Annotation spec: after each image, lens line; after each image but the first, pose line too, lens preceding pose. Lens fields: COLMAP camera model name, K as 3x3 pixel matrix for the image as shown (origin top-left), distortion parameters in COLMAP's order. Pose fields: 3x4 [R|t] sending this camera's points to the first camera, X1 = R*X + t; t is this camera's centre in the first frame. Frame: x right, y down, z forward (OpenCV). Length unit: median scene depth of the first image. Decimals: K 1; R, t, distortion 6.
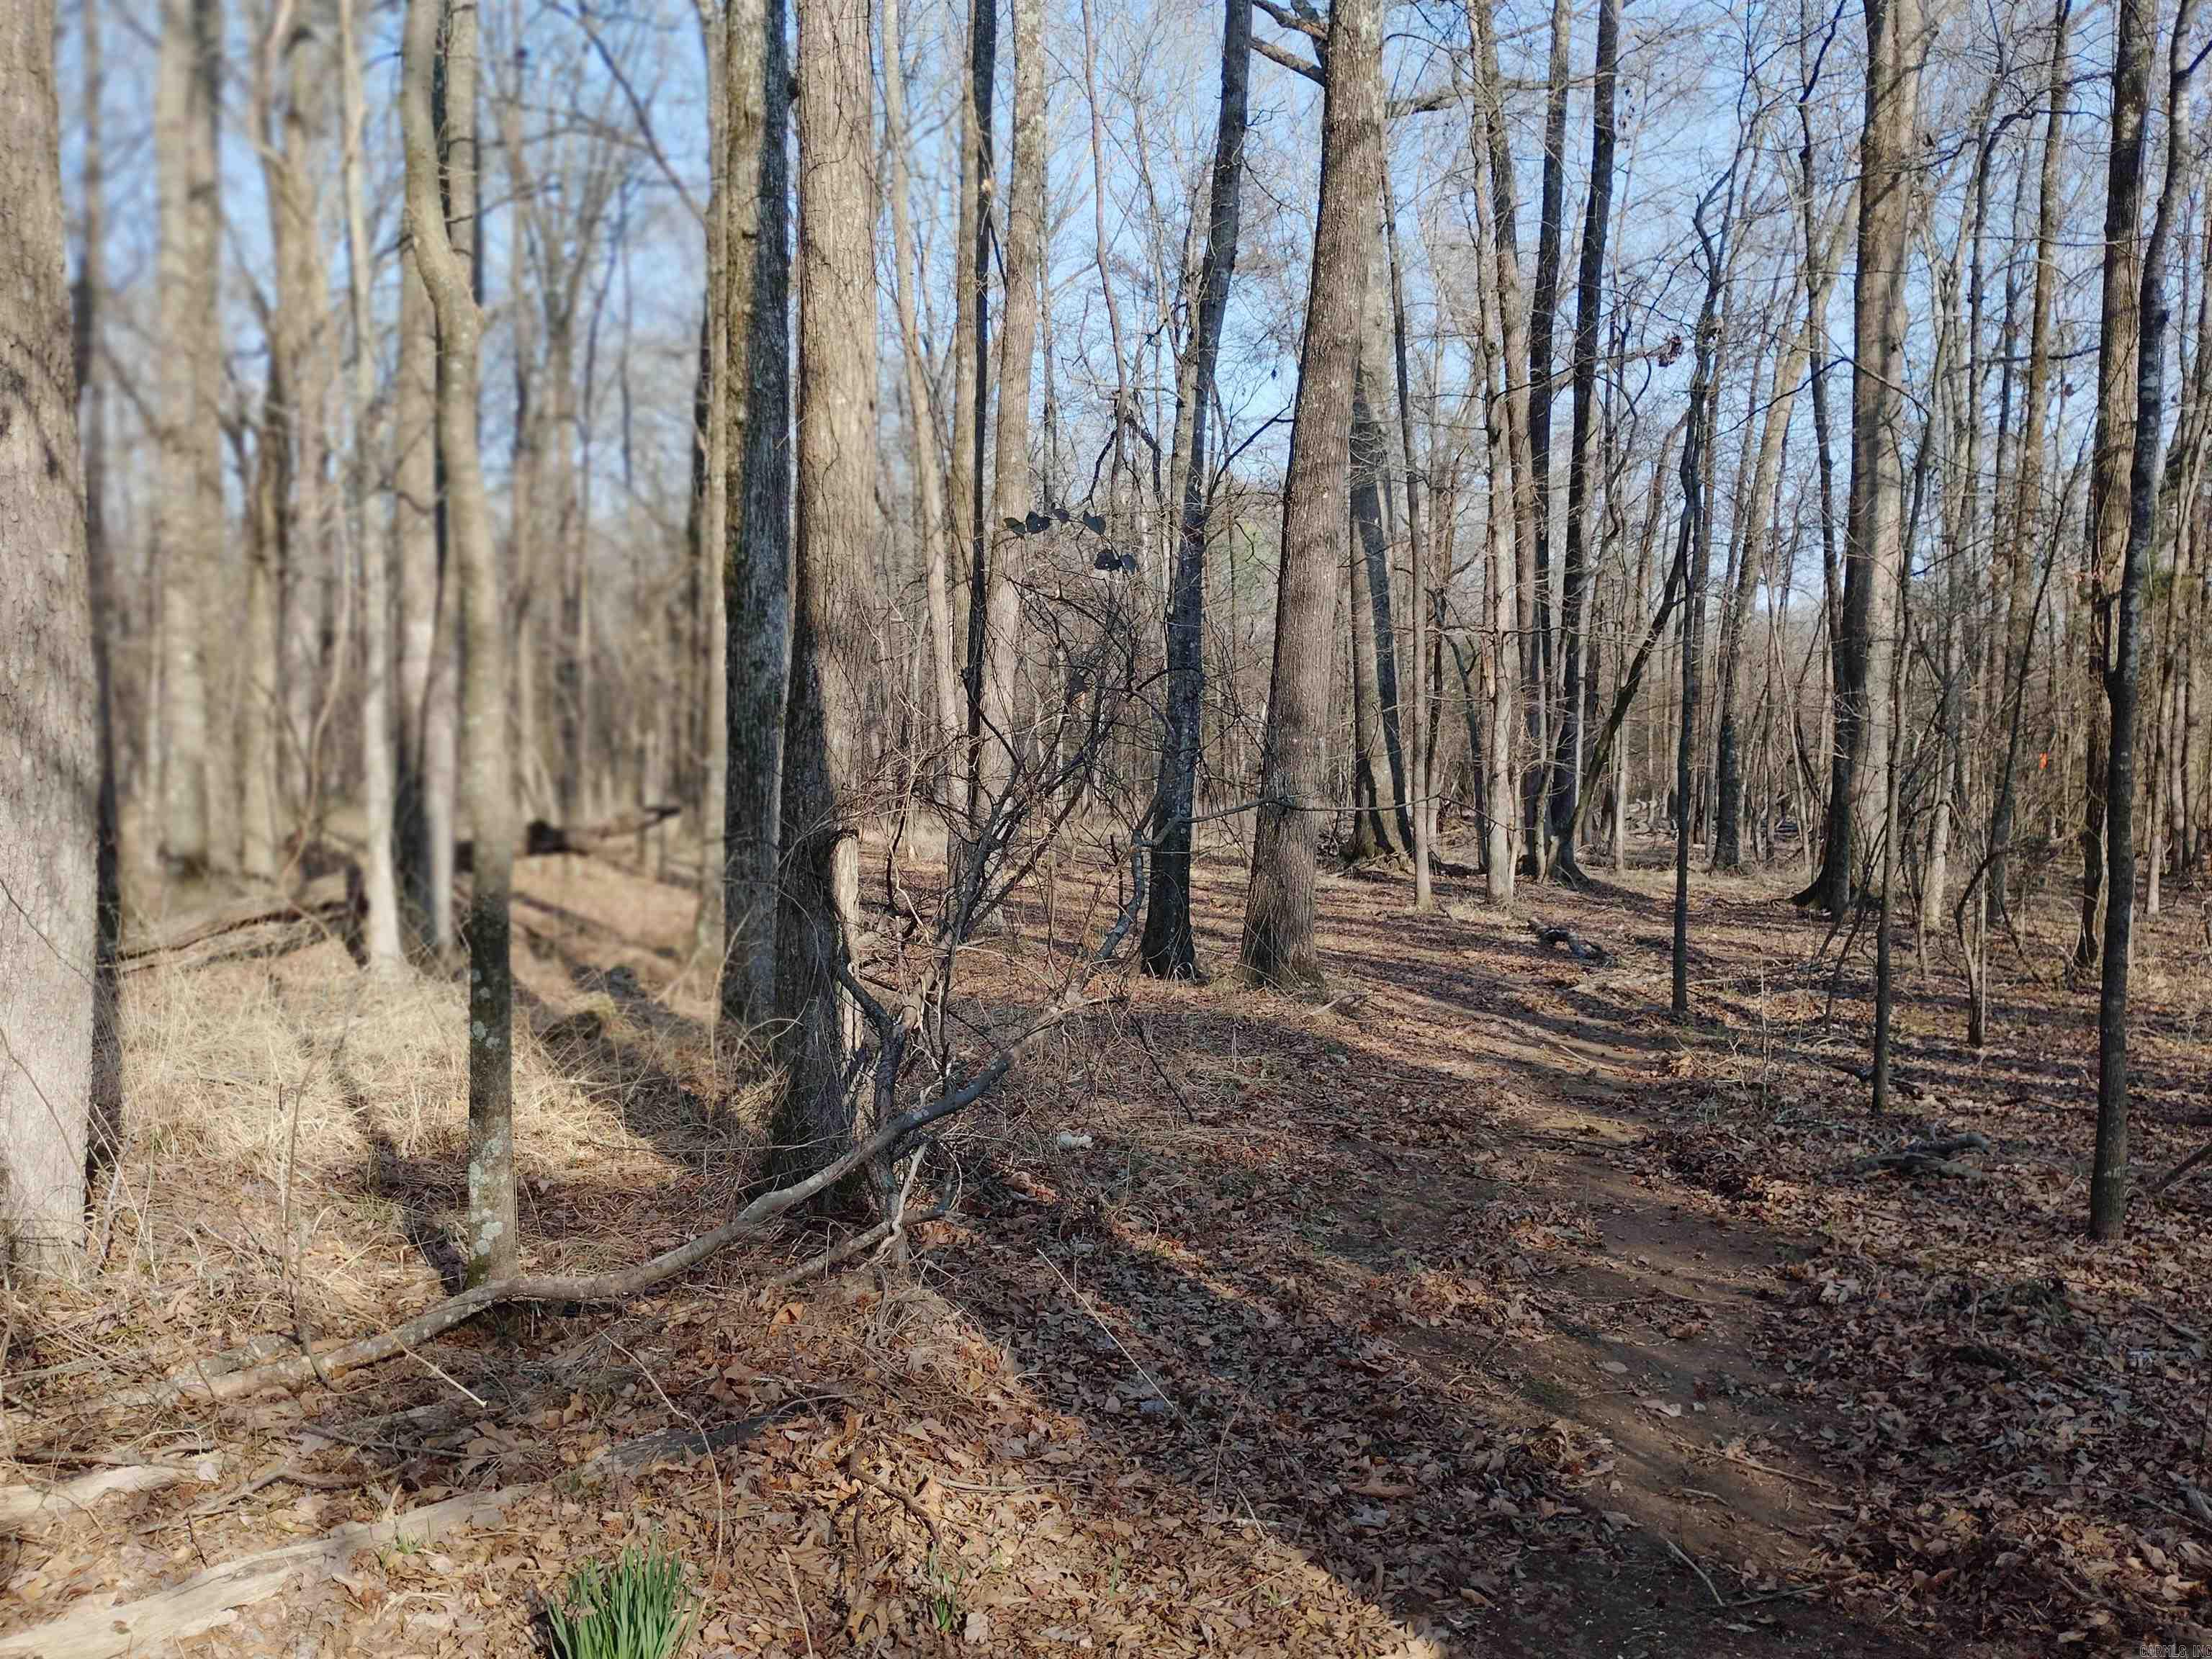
lens RADIAL K [[1625.7, 0, 1106.7], [0, 1625.7, 835.6], [0, 0, 1]] dist [-0.005955, -0.029708]
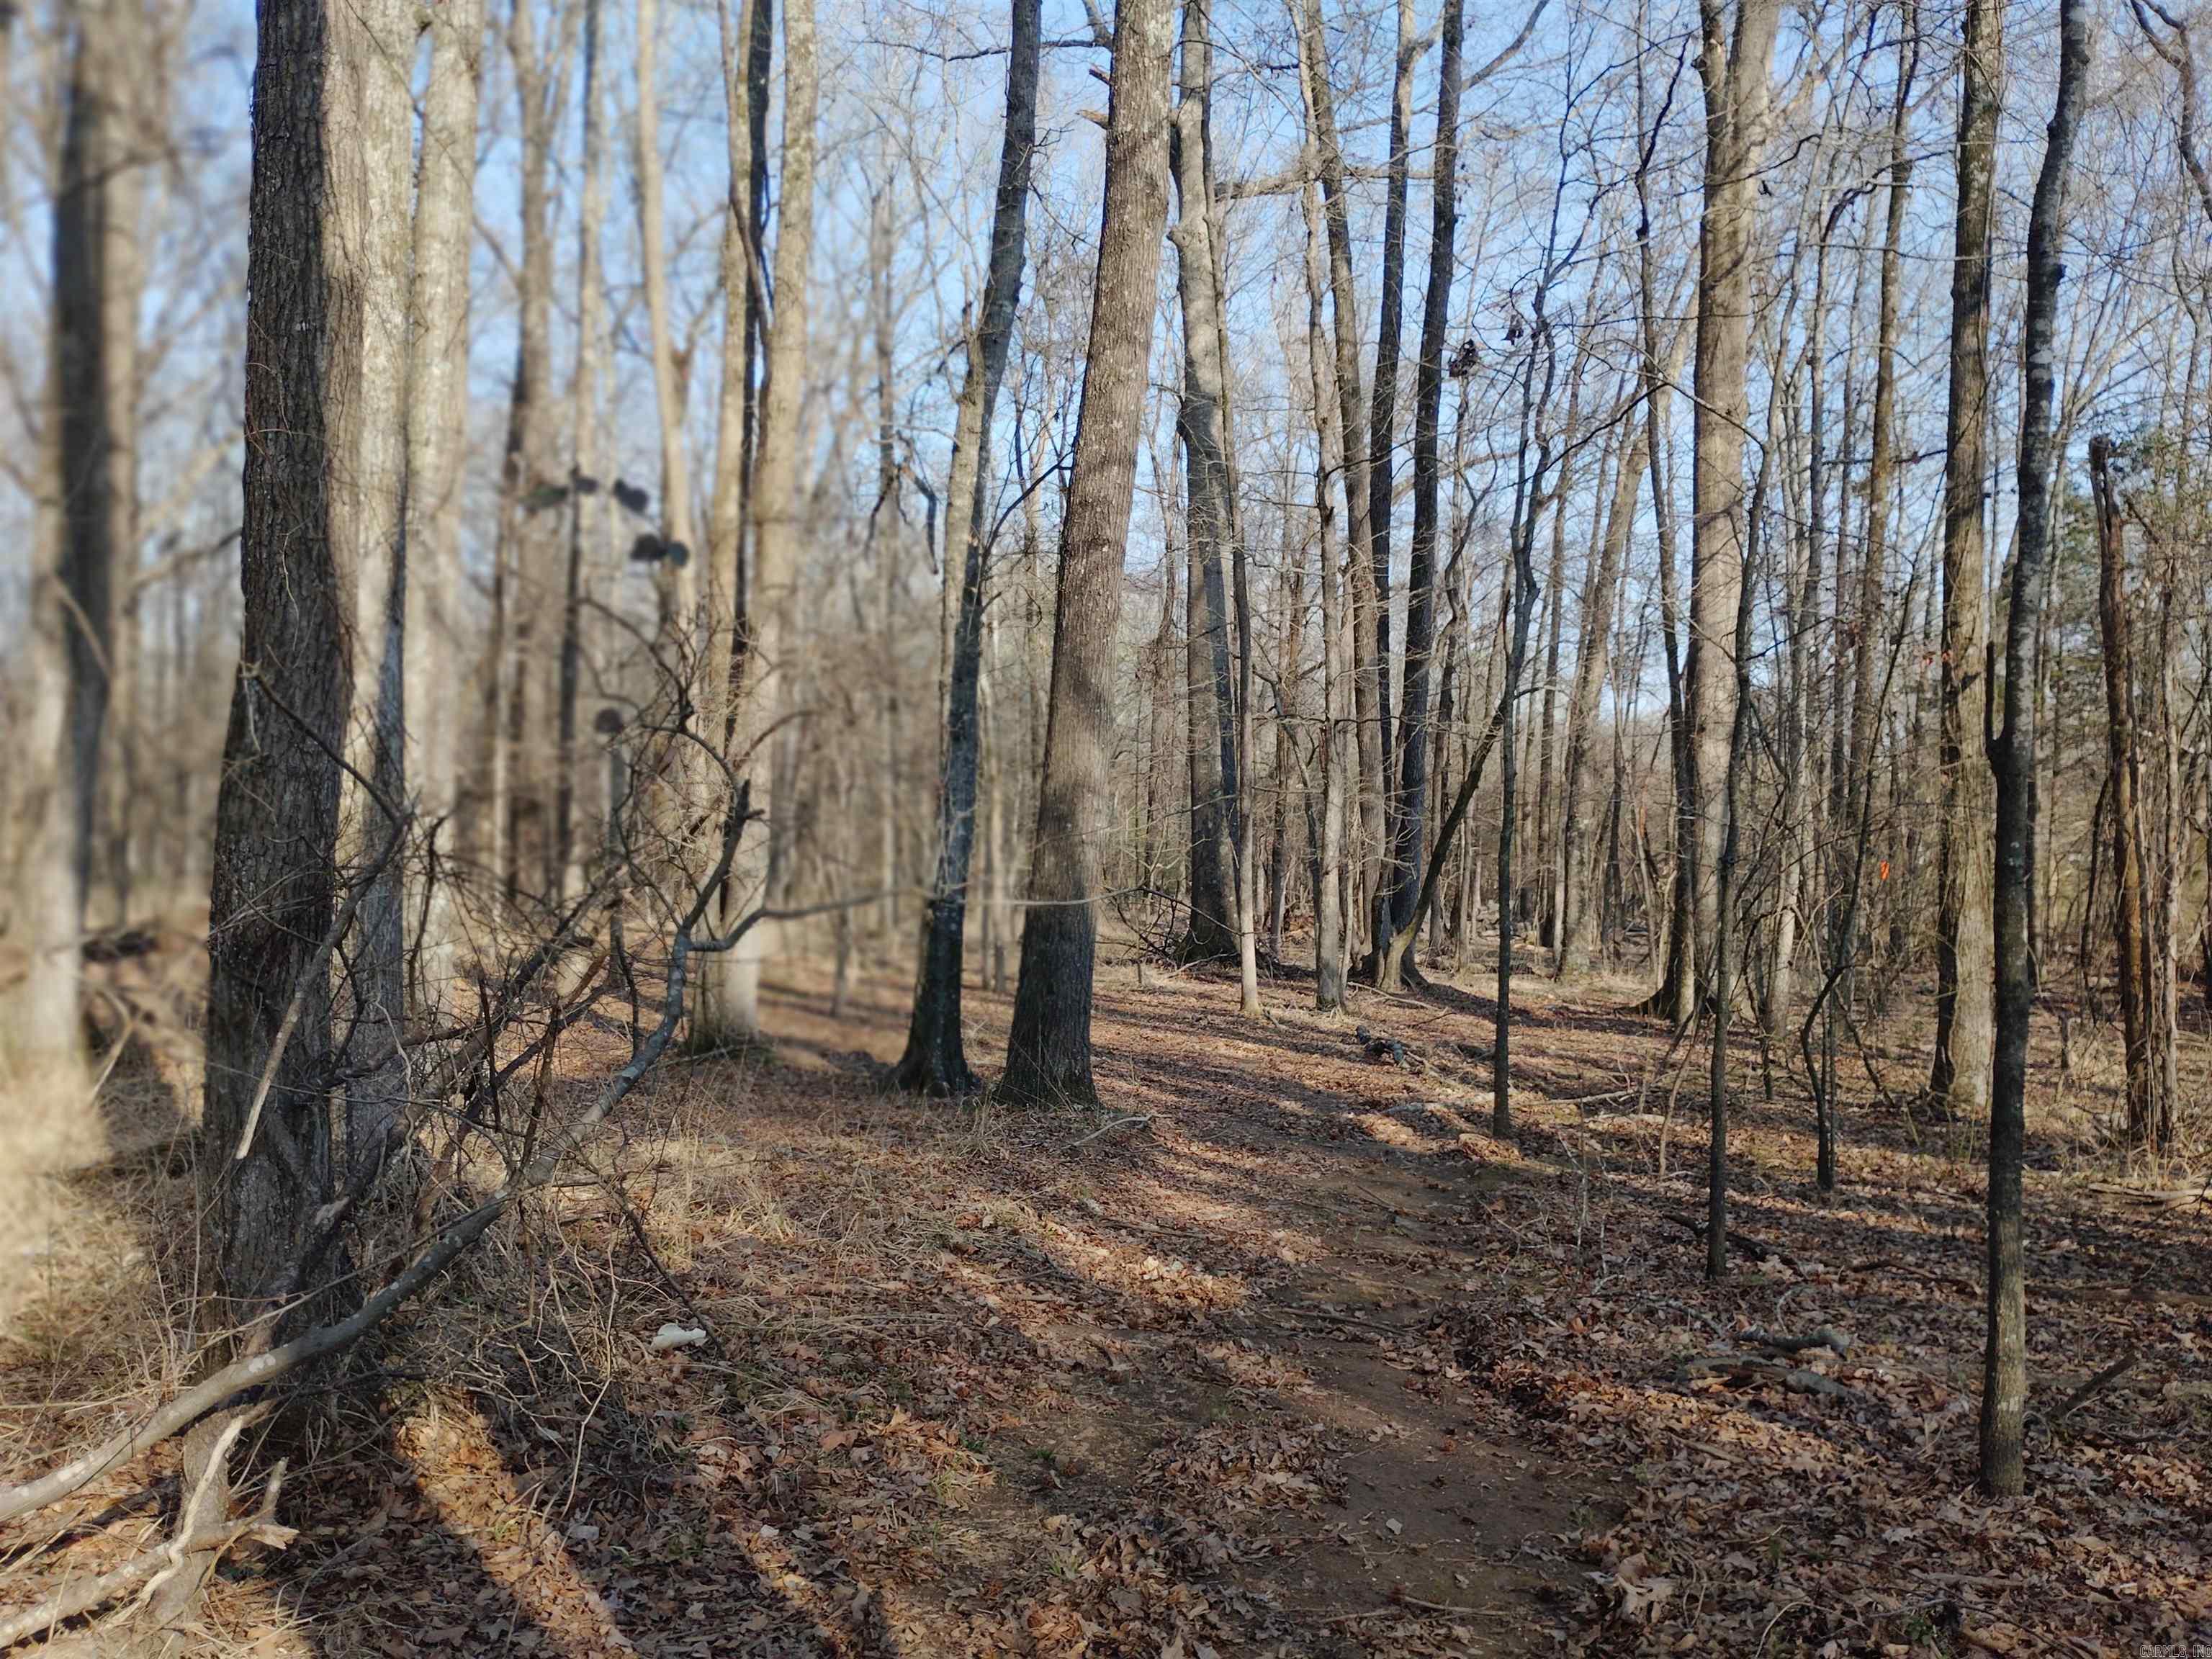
lens RADIAL K [[1625.7, 0, 1099.0], [0, 1625.7, 834.2], [0, 0, 1]] dist [-0.005955, -0.029708]
pose [[0.997078, 0.018289, 0.074171, 0.099036], [-0.013888, 0.998136, -0.059429, -0.003243], [-0.075120, 0.058225, 0.995473, 0.188684]]
